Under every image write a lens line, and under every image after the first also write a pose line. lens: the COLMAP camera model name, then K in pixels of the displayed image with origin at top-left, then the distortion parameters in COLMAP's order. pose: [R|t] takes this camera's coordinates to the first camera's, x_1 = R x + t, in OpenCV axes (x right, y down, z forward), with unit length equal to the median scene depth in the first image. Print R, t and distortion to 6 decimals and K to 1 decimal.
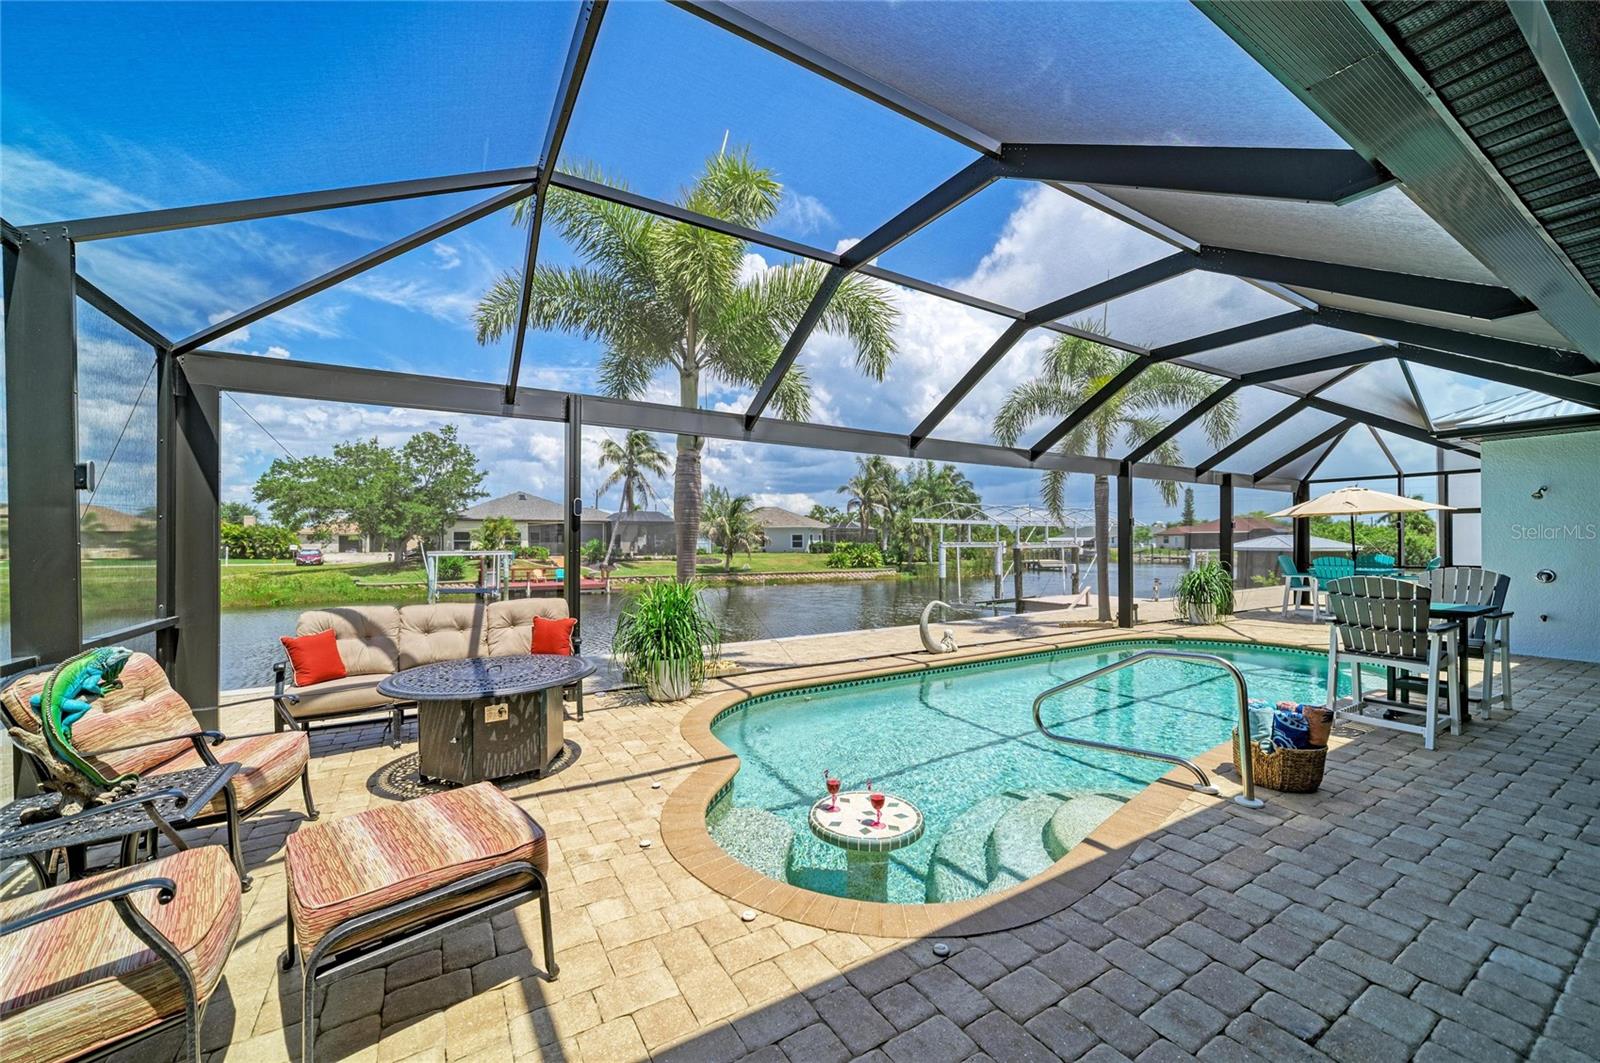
lens RADIAL K [[630.2, 0, 806.2], [0, 630.2, 541.5], [0, 0, 1]] dist [-0.011259, 0.004606]
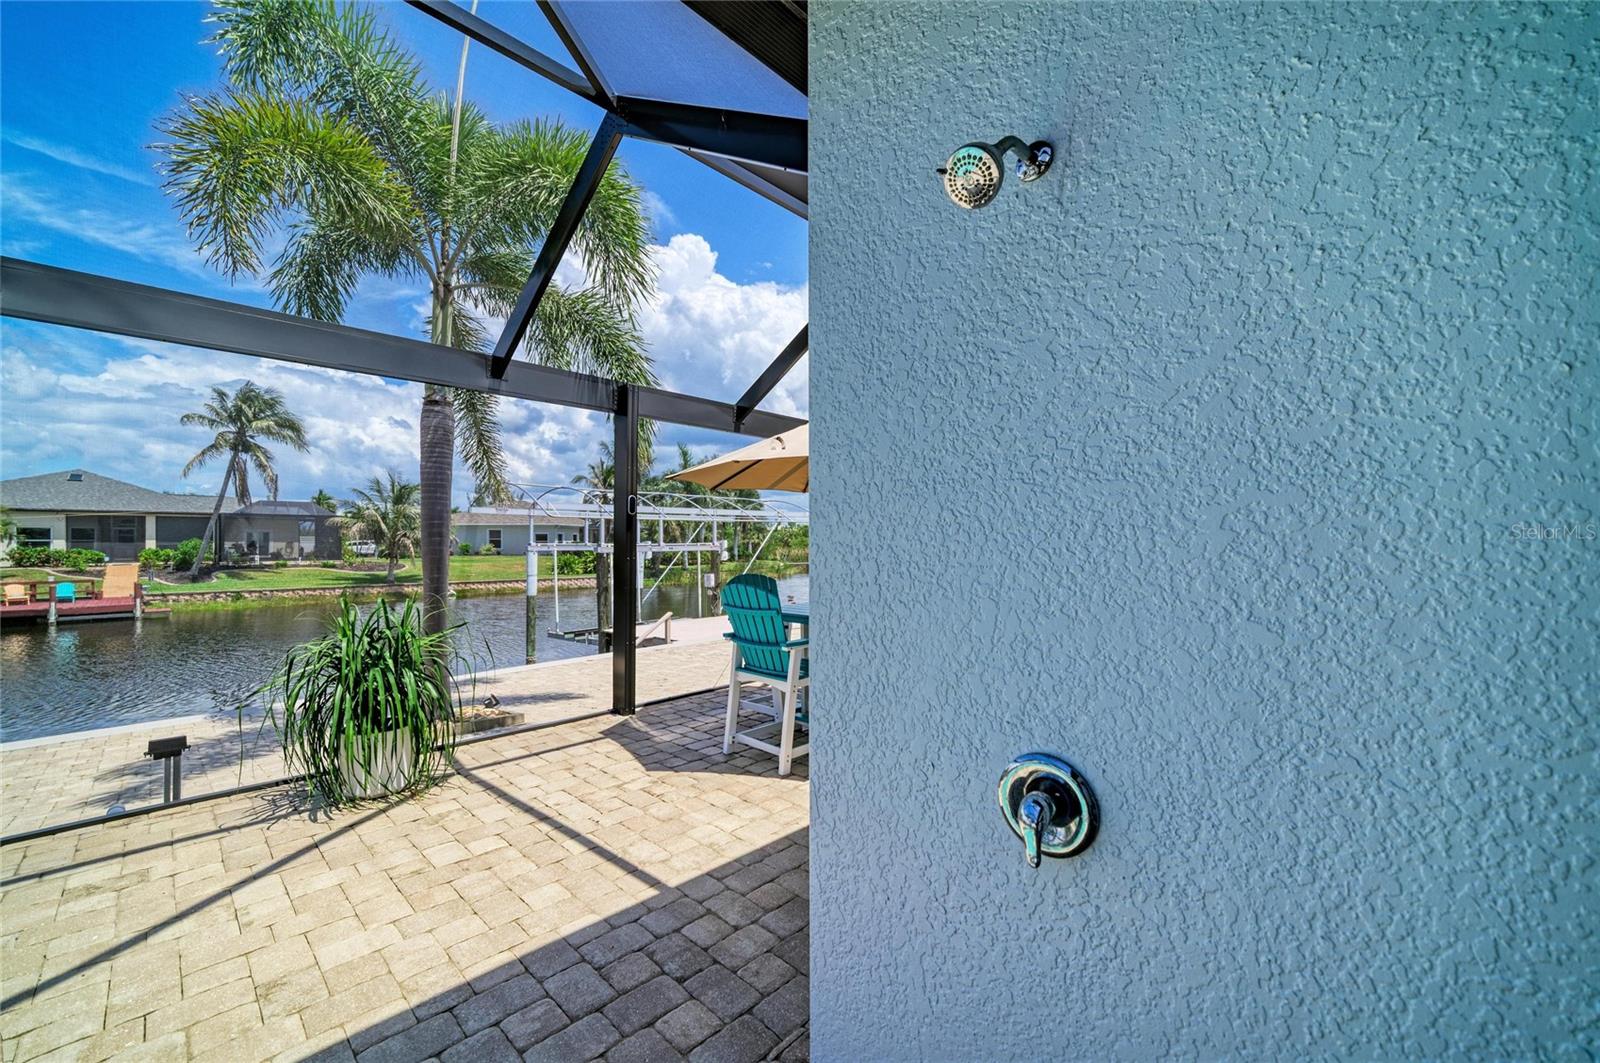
lens RADIAL K [[630.2, 0, 799.4], [0, 630.2, 541.7], [0, 0, 1]] dist [-0.011259, 0.004606]
pose [[0.971384, 0.000932, 0.237511, 0.208228], [-0.000934, 1.000000, -0.000105, -0.000553], [-0.237511, -0.000120, 0.971385, 0.181867]]
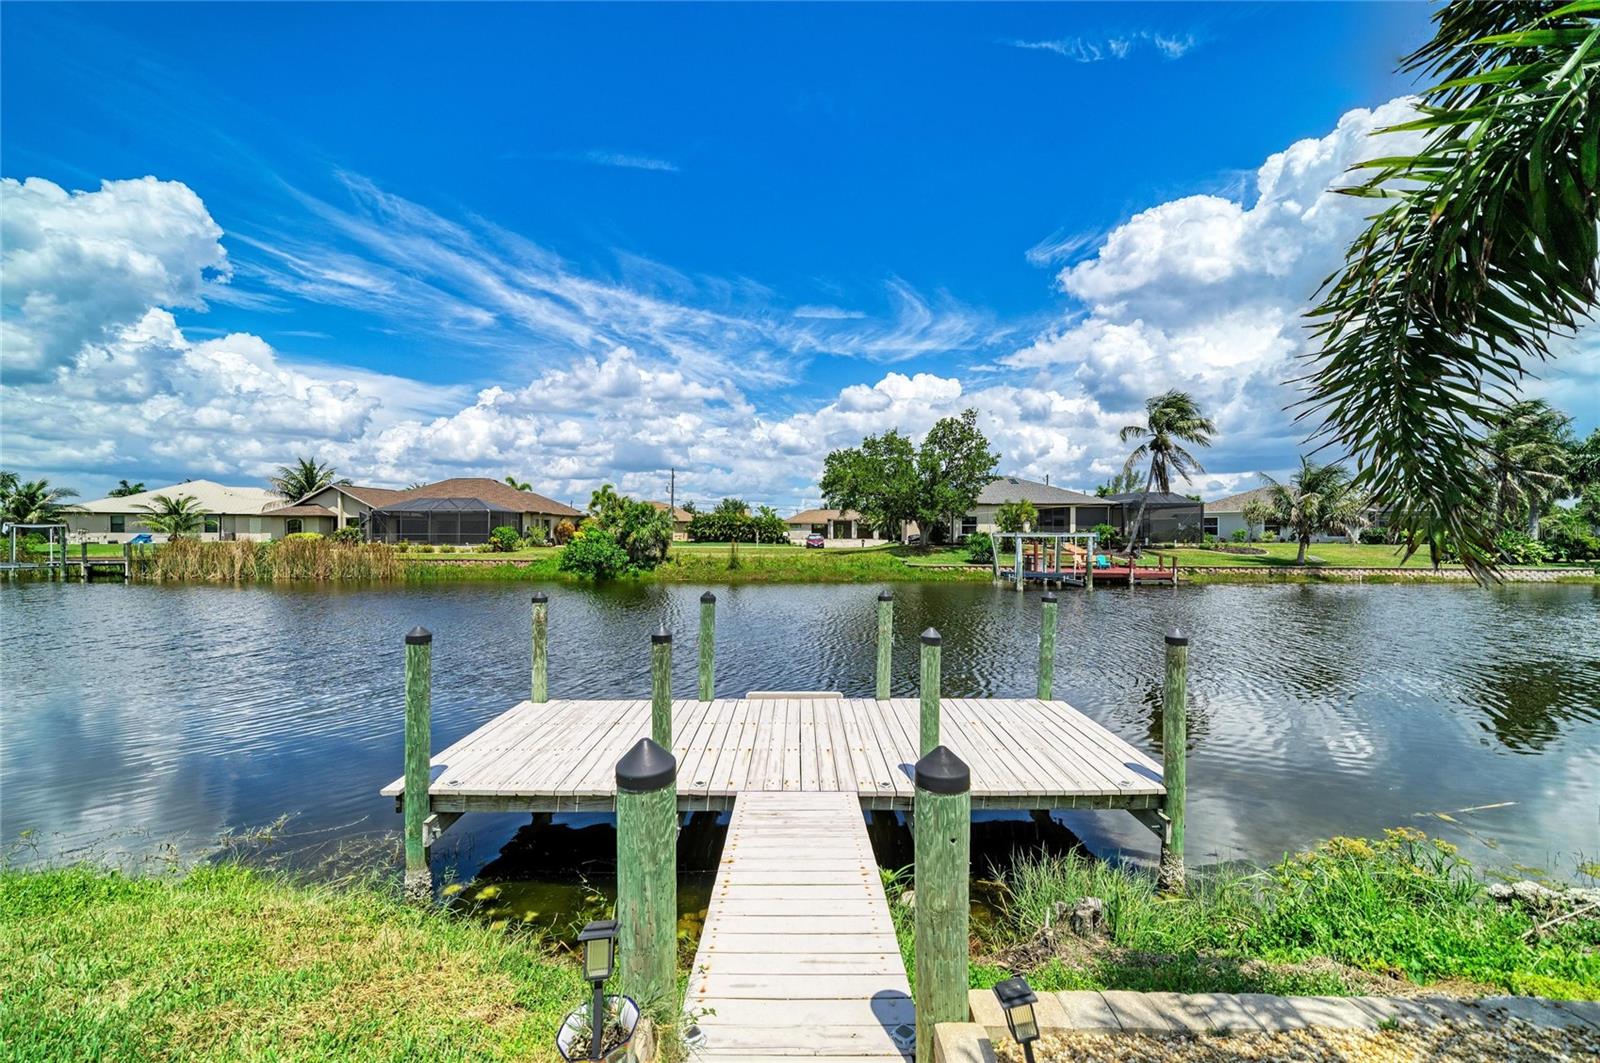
lens RADIAL K [[595.2, 0, 810.9], [0, 595.2, 533.2], [0, 0, 1]] dist [-0.009984, 0.002307]
pose [[0.842520, 0.003774, -0.538652, -0.290511], [-0.004371, 0.999990, 0.000168, 0.014516], [0.538647, 0.002213, 0.842528, 0.062101]]
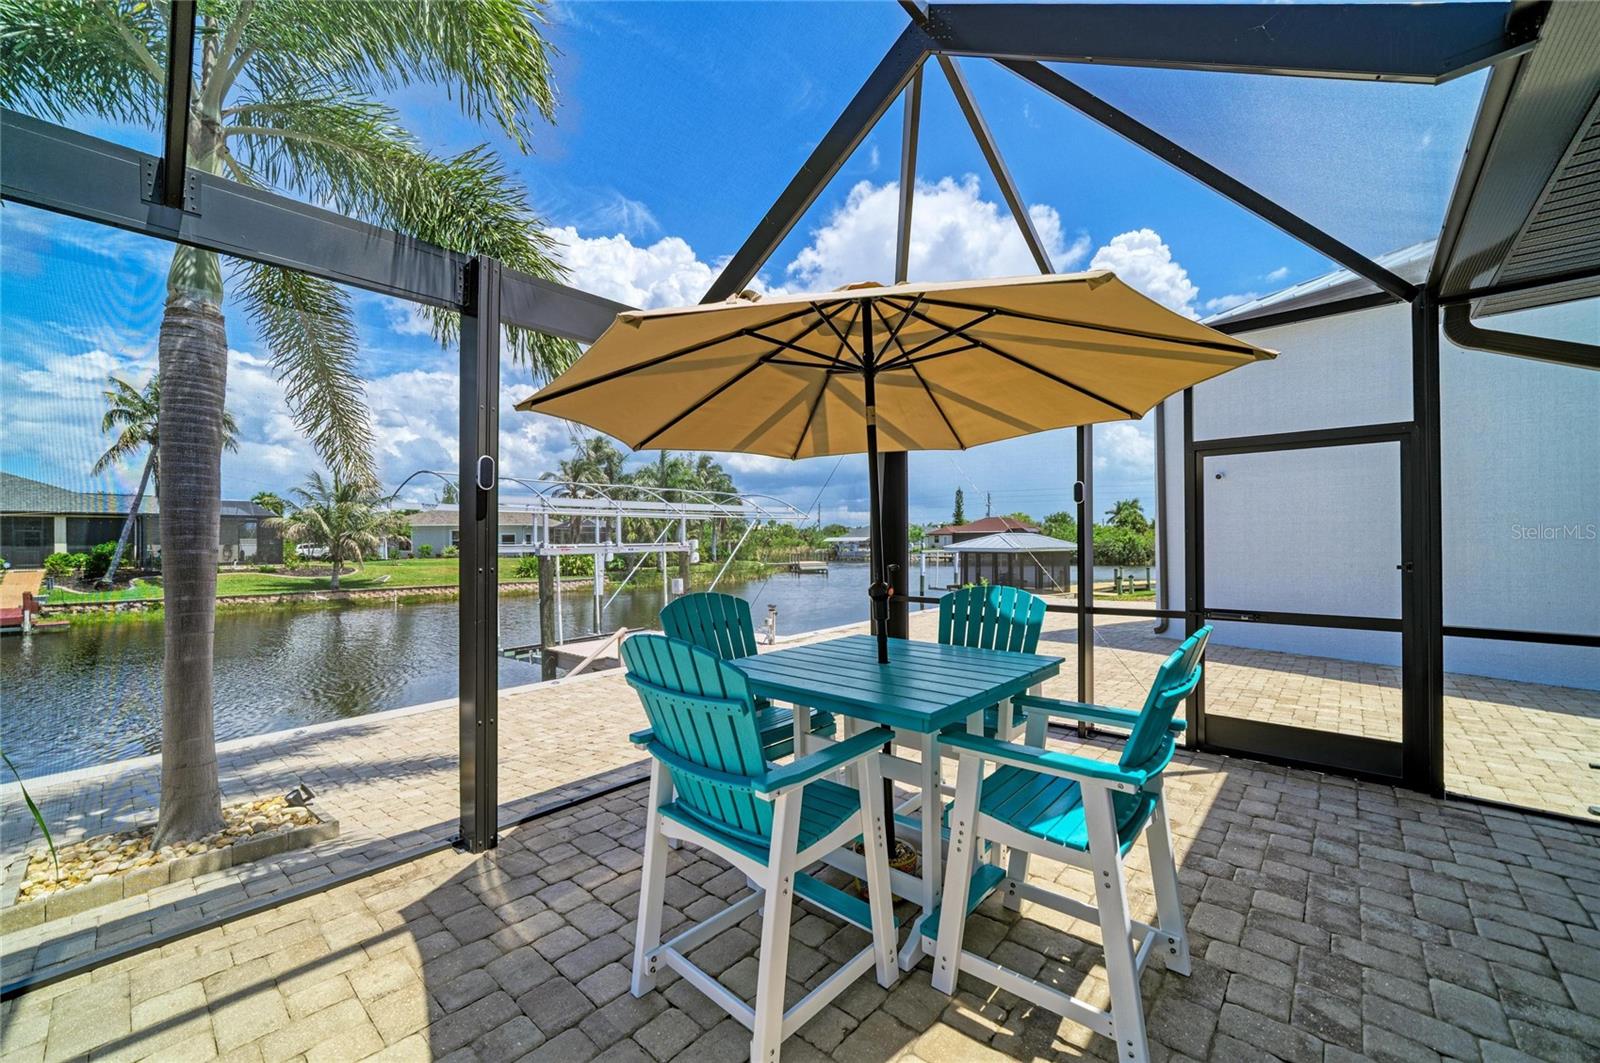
lens RADIAL K [[623.8, 0, 809.7], [0, 623.8, 540.0], [0, 0, 1]] dist [-0.011960, 0.002814]
pose [[0.958877, -0.004715, 0.283781, 0.220441], [0.005485, 0.999983, -0.001916, -0.000091], [-0.283767, 0.003394, 0.958887, 0.235406]]
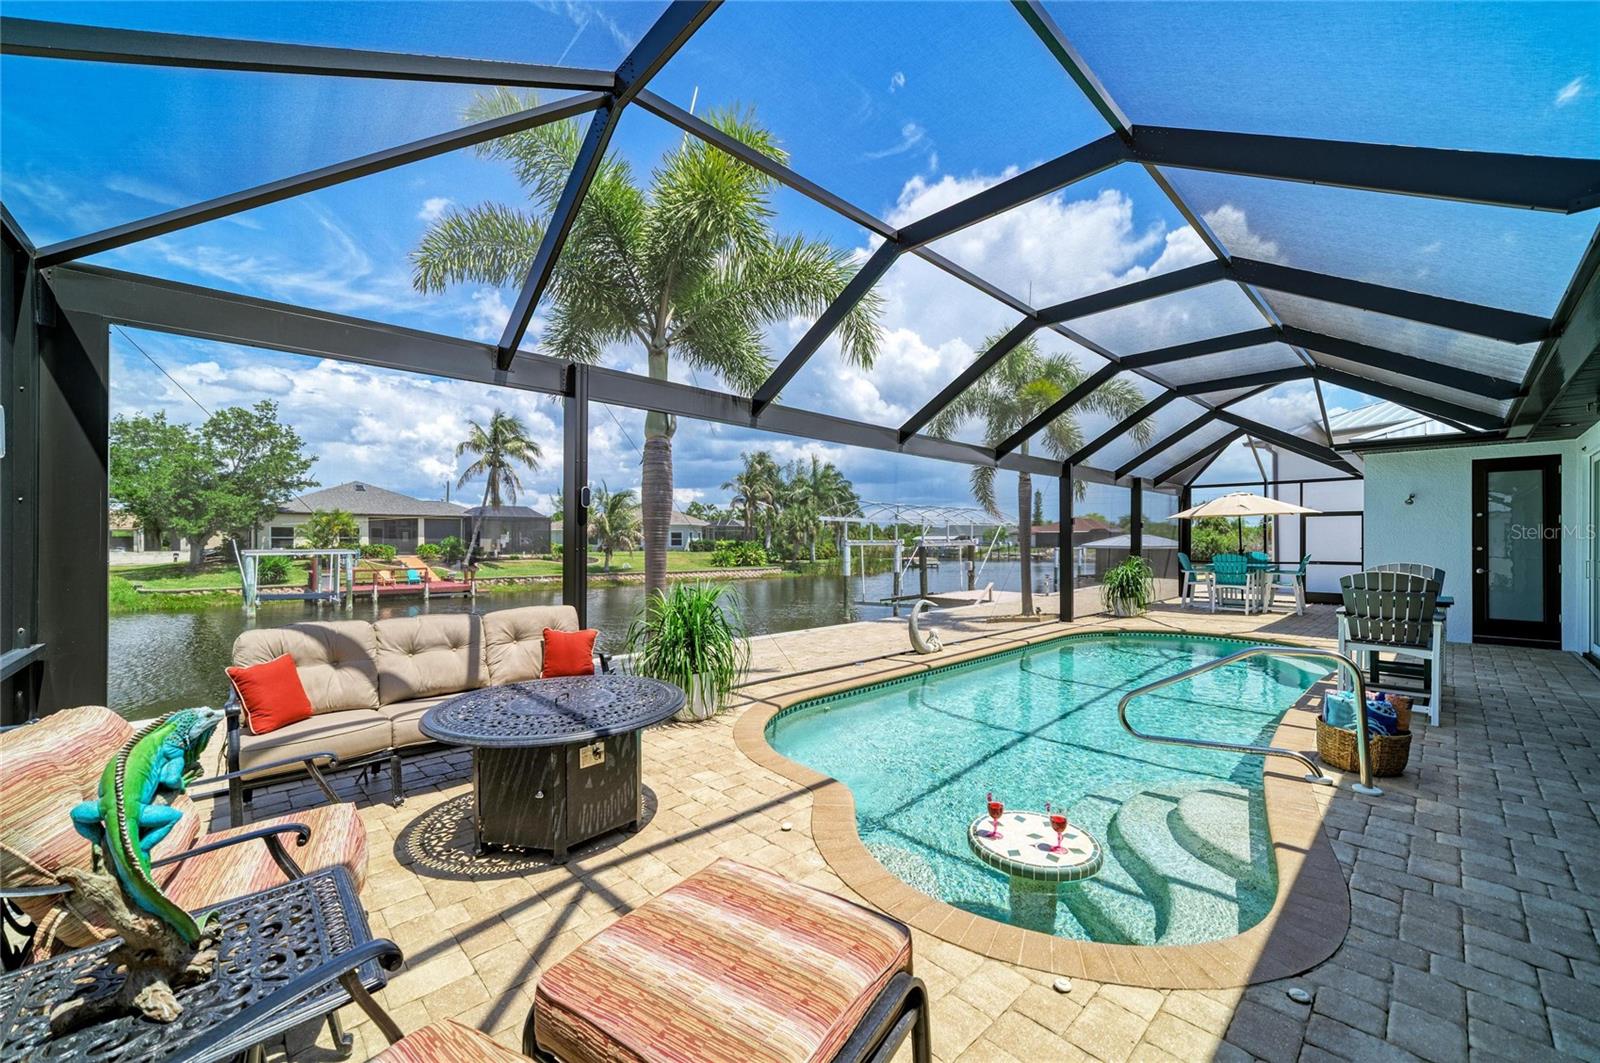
lens RADIAL K [[630.2, 0, 809.3], [0, 630.2, 542.7], [0, 0, 1]] dist [-0.011259, 0.004606]
pose [[0.976549, 0.001634, 0.215290, -0.037056], [-0.002653, 0.999987, 0.004444, 0.000291], [-0.215280, -0.004911, 0.976540, 0.016194]]
